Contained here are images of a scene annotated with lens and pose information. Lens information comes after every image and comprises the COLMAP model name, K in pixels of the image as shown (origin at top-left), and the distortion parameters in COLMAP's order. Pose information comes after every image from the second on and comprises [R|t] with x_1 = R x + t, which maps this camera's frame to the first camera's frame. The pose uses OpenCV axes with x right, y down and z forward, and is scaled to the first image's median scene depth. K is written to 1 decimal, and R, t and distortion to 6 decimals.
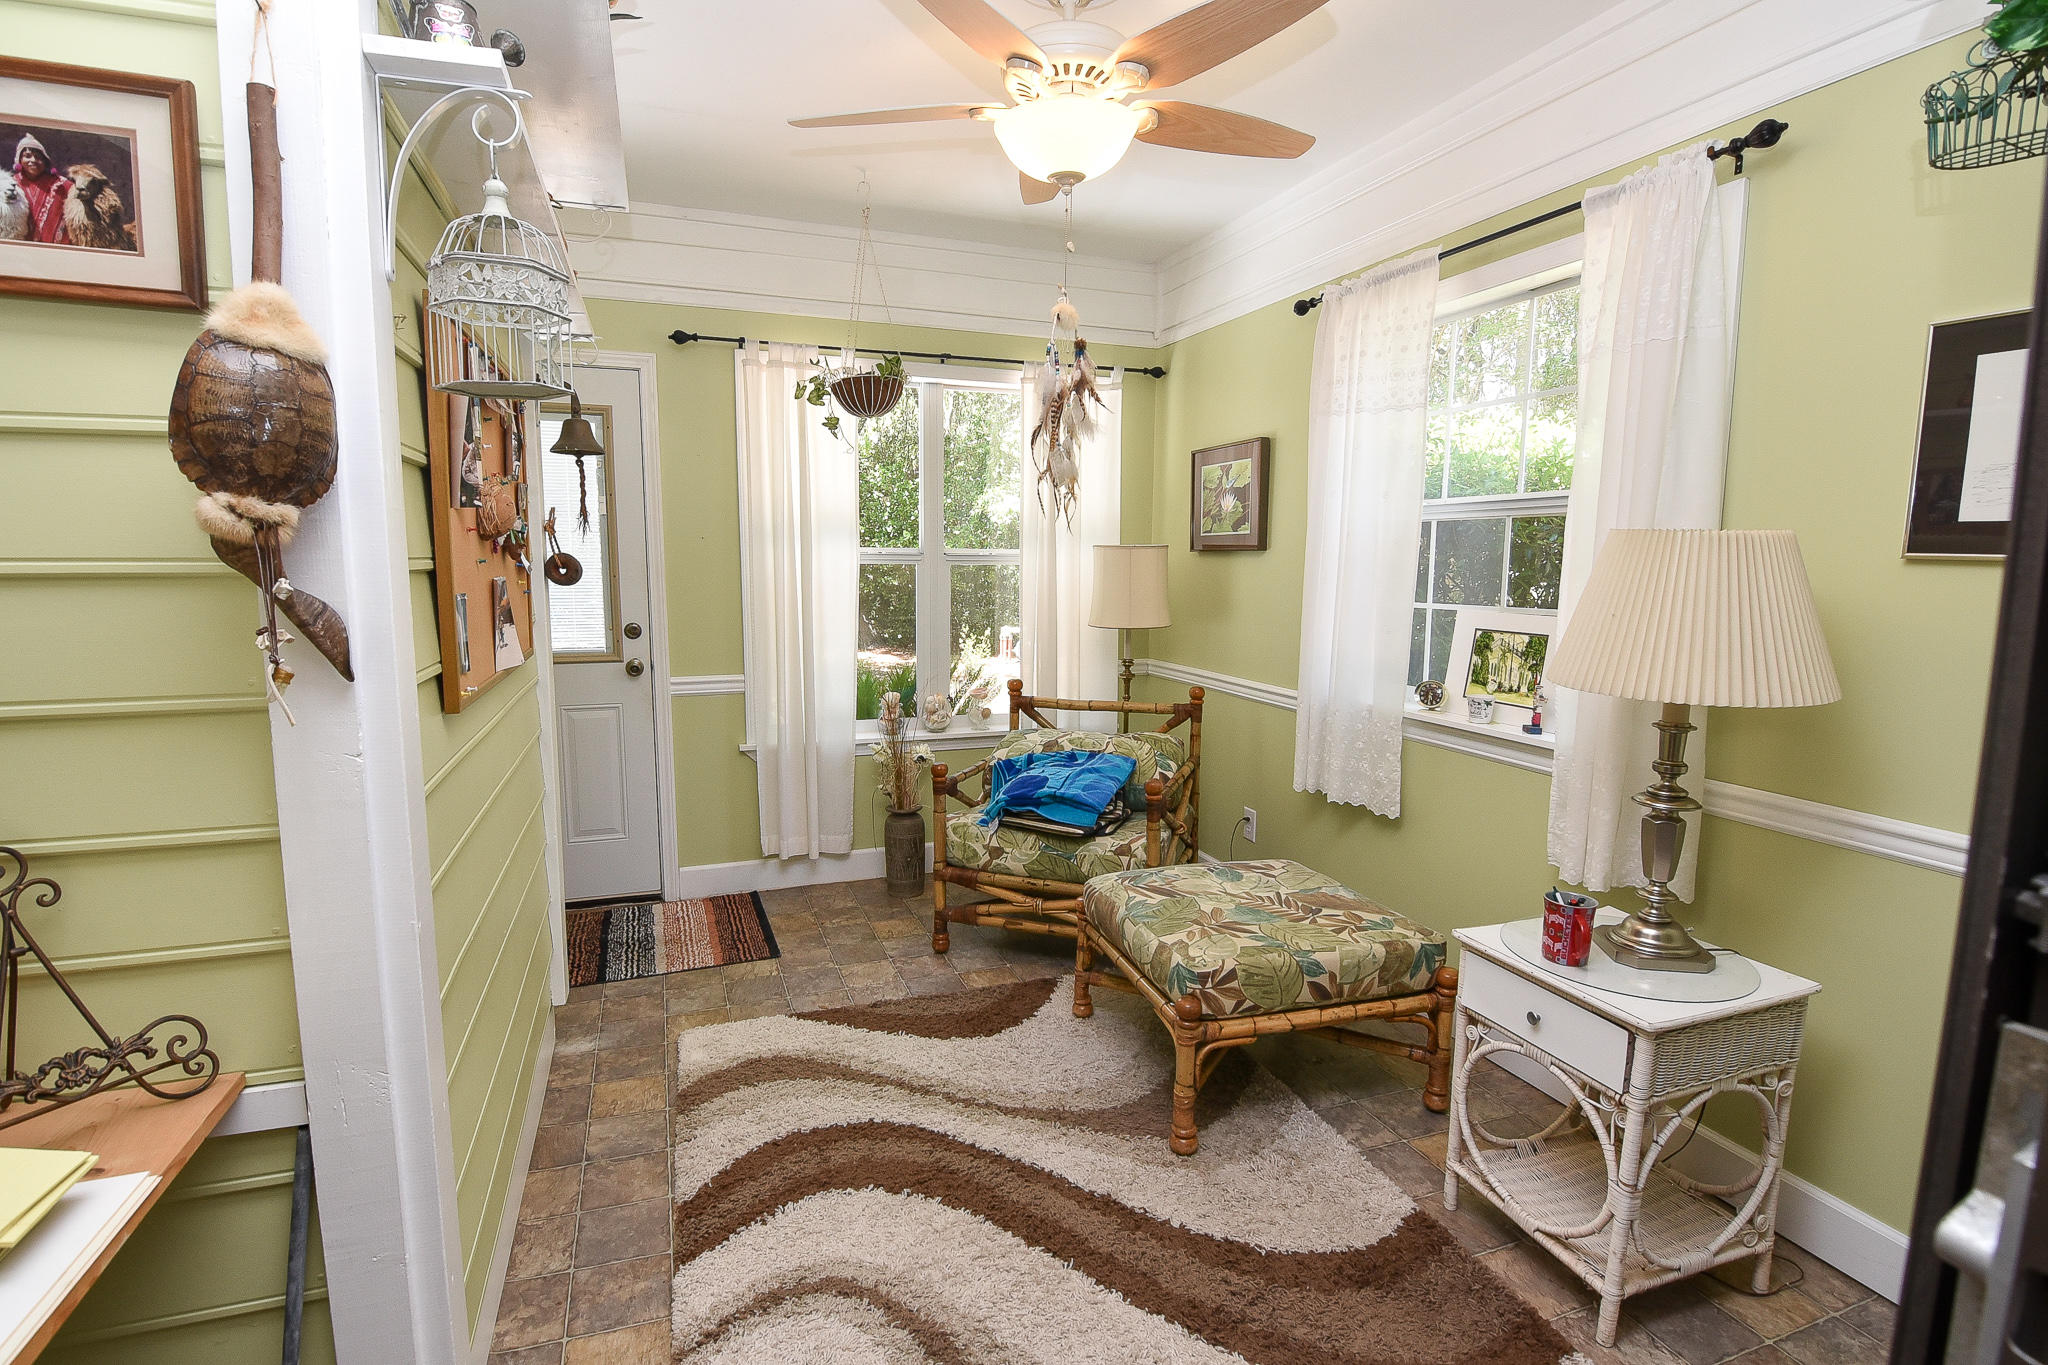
lens RADIAL K [[993.4, 0, 1019.6], [0, 993.4, 679.4], [0, 0, 1]] dist [-0.014825, -0.005995]
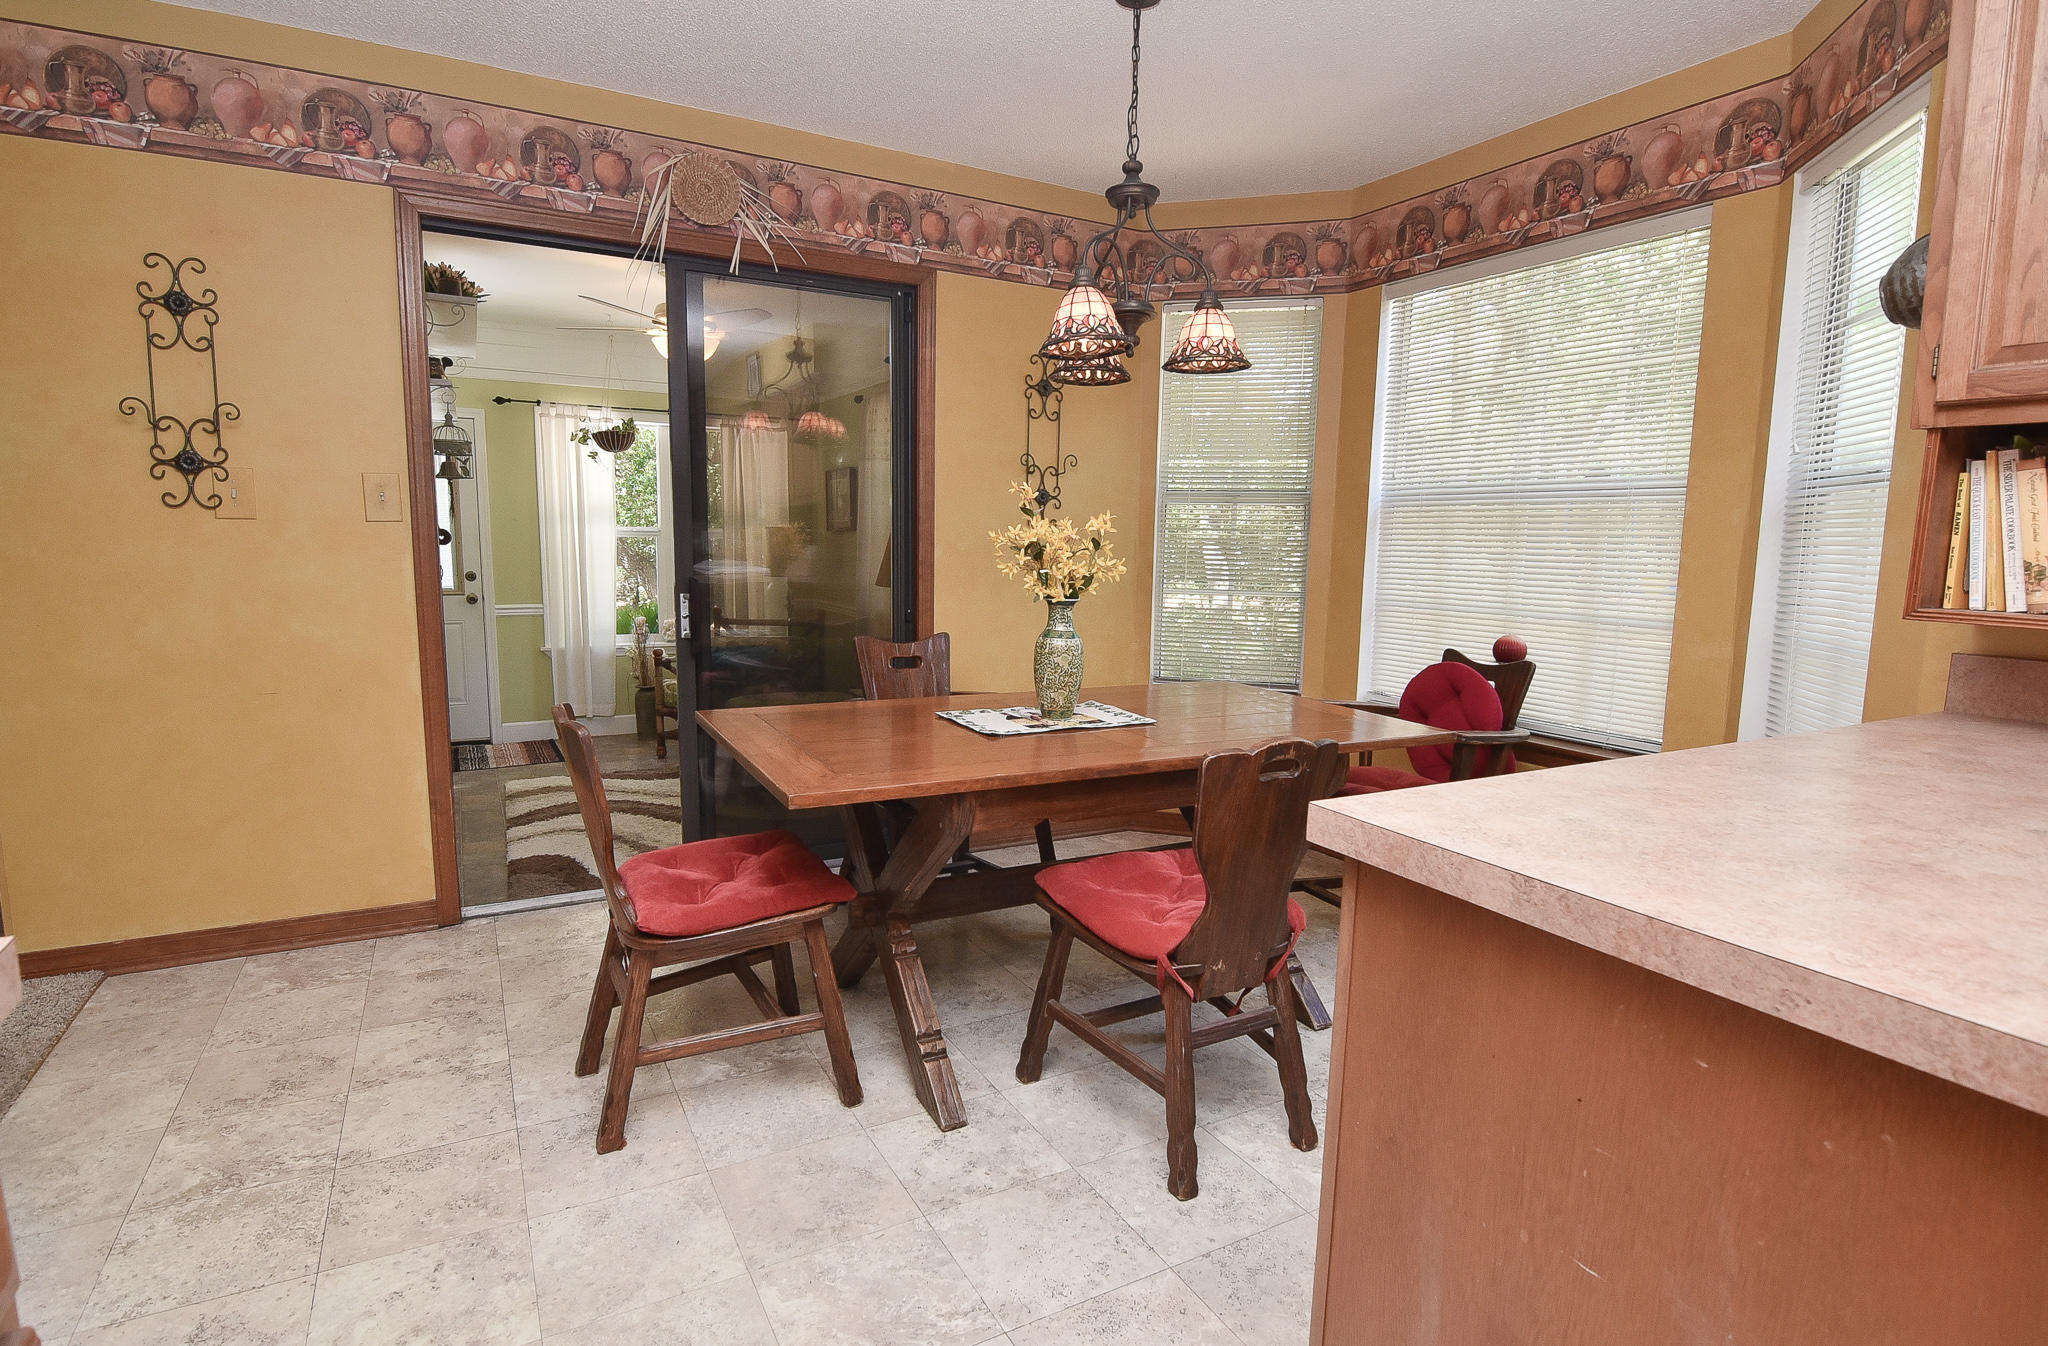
lens RADIAL K [[1024.0, 0, 1017.0], [0, 1024.0, 666.6], [0, 0, 1]] dist [-0.006992, -0.008817]
pose [[0.988943, -0.011113, 0.147882, 0.254081], [0.011305, 0.999936, -0.000459, 0.111864], [-0.147867, 0.002126, 0.989005, -0.810779]]
